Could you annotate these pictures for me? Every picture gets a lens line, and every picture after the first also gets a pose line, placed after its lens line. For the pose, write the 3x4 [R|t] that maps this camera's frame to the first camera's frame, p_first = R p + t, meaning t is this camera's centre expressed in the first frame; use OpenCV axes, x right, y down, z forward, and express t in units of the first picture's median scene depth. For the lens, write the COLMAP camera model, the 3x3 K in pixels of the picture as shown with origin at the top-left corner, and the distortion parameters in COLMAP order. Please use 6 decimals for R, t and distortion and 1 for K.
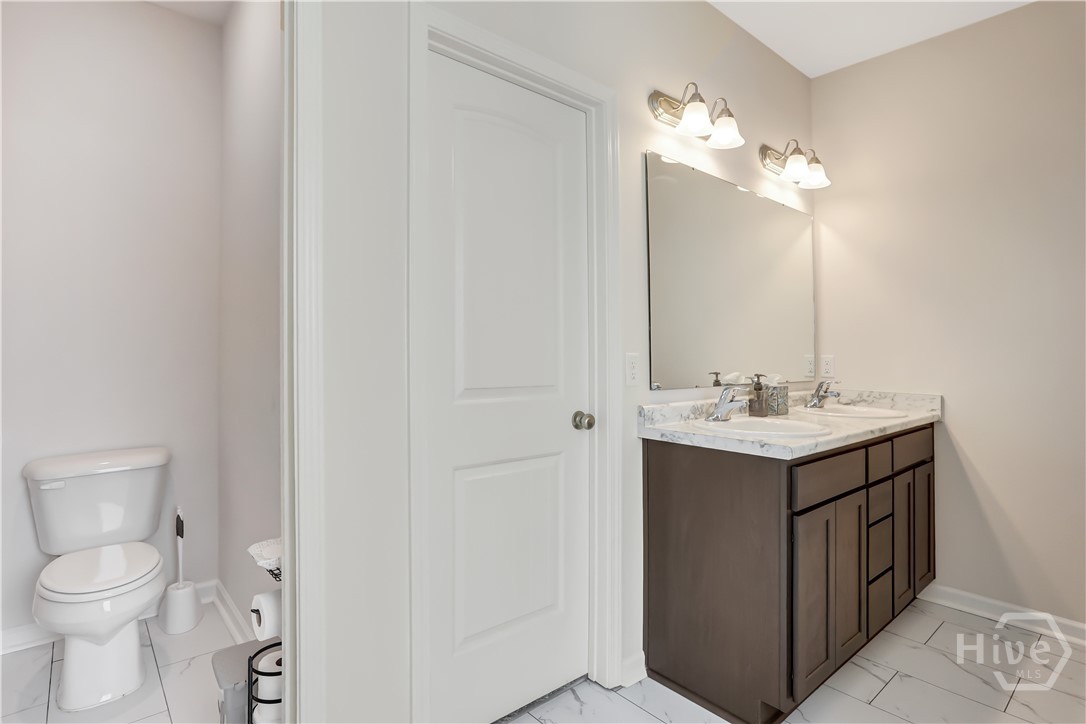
lens RADIAL K [[544.3, 0, 535.7], [0, 544.3, 326.3], [0, 0, 1]] dist [-0.048161, 0.016834]
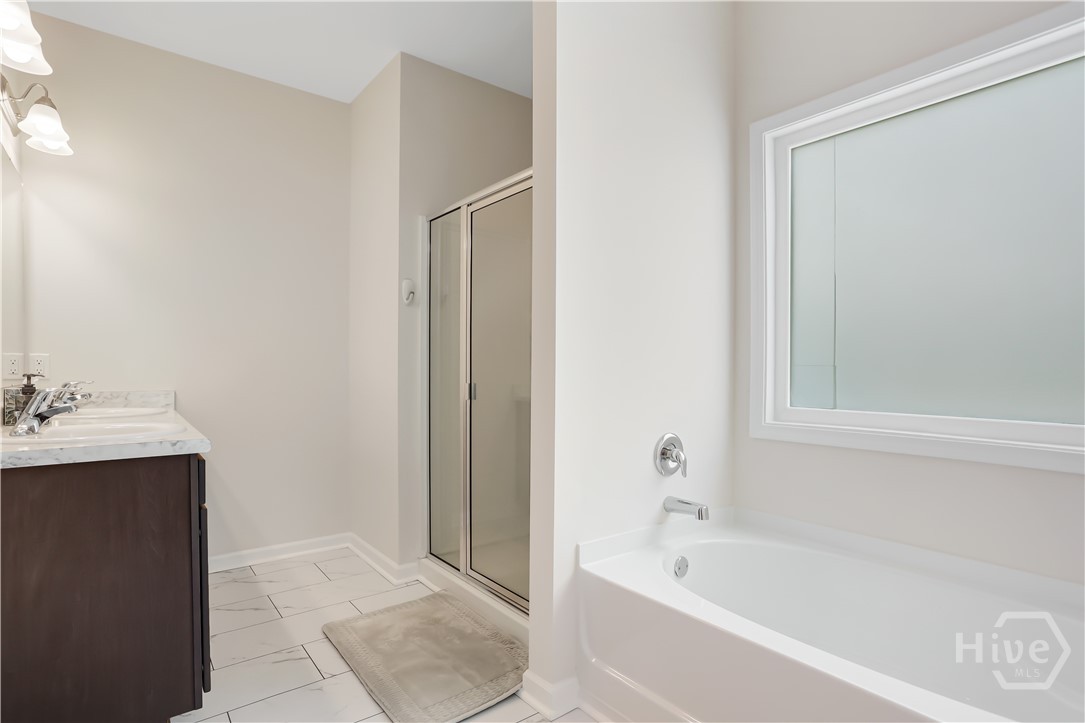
lens RADIAL K [[543.8, 0, 533.5], [0, 543.8, 380.2], [0, 0, 1]] dist [-0.048161, 0.016834]
pose [[0.044992, -0.036222, 0.998330, -0.293762], [-0.050808, 0.997966, 0.038499, 0.030117], [-0.997694, -0.052455, 0.043060, 0.228243]]
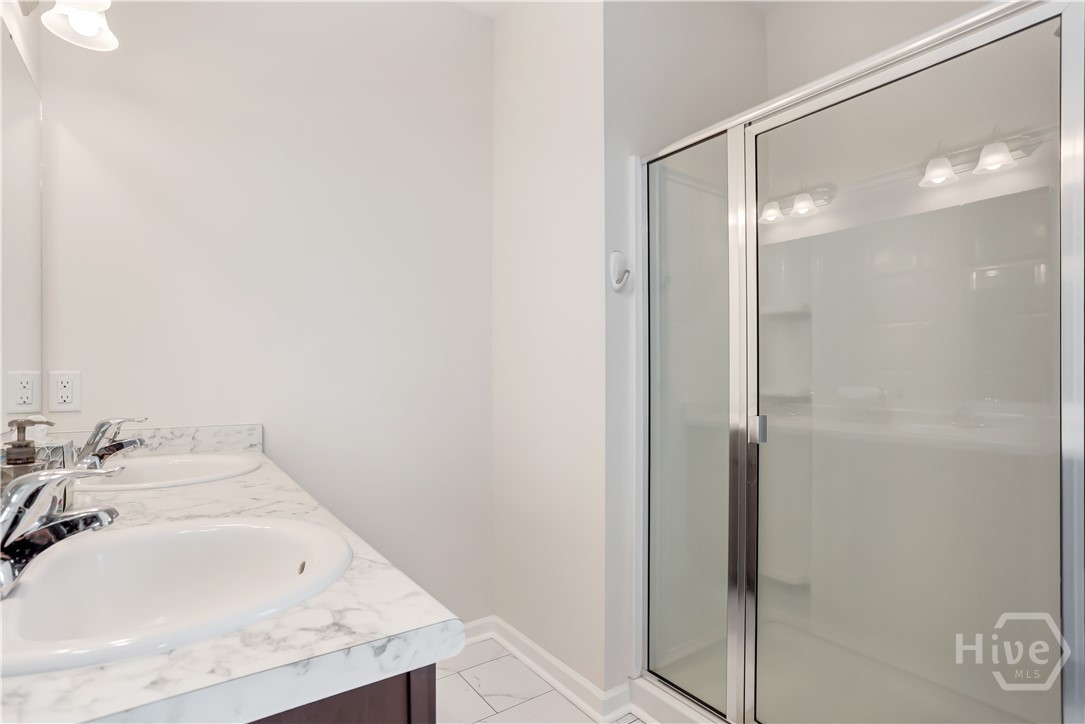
lens RADIAL K [[543.8, 0, 539.6], [0, 543.8, 374.1], [0, 0, 1]] dist [-0.048161, 0.016834]
pose [[0.095850, -0.017465, 0.995243, 0.075461], [-0.042965, 0.998842, 0.021666, 0.031093], [-0.994468, -0.044837, 0.094988, 0.568766]]
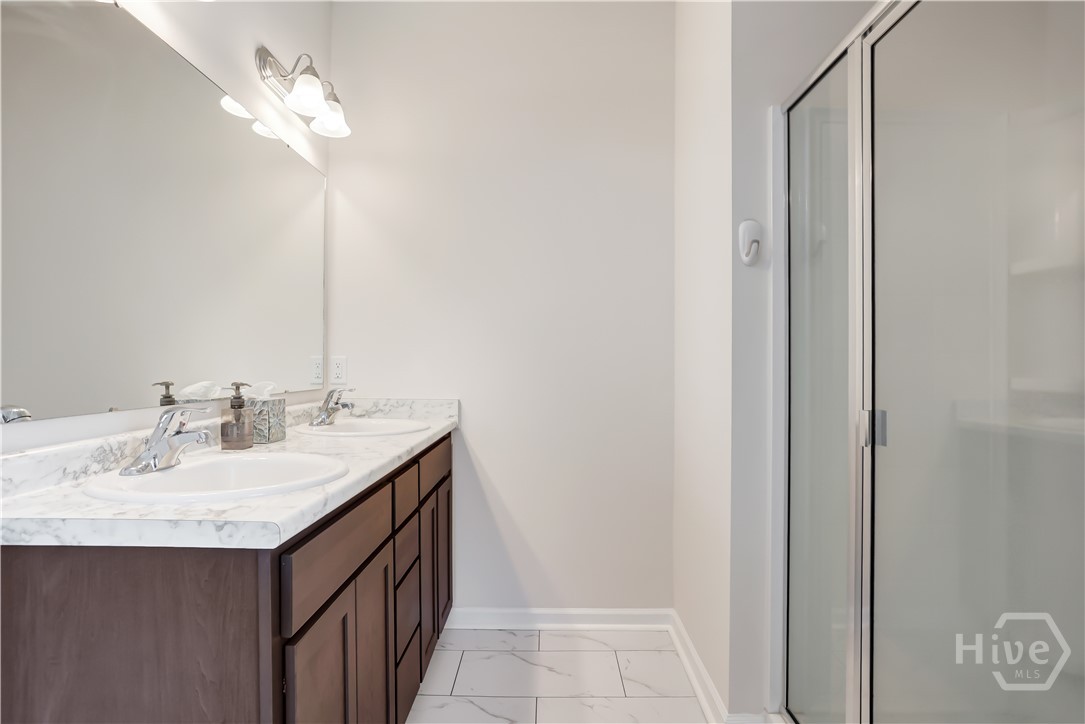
lens RADIAL K [[543.8, 0, 533.8], [0, 543.8, 358.9], [0, 0, 1]] dist [-0.048161, 0.016834]
pose [[0.659444, -0.004796, 0.751738, 0.158930], [-0.027339, 0.999165, 0.030357, 0.030862], [-0.751256, -0.040571, 0.658763, 0.307572]]
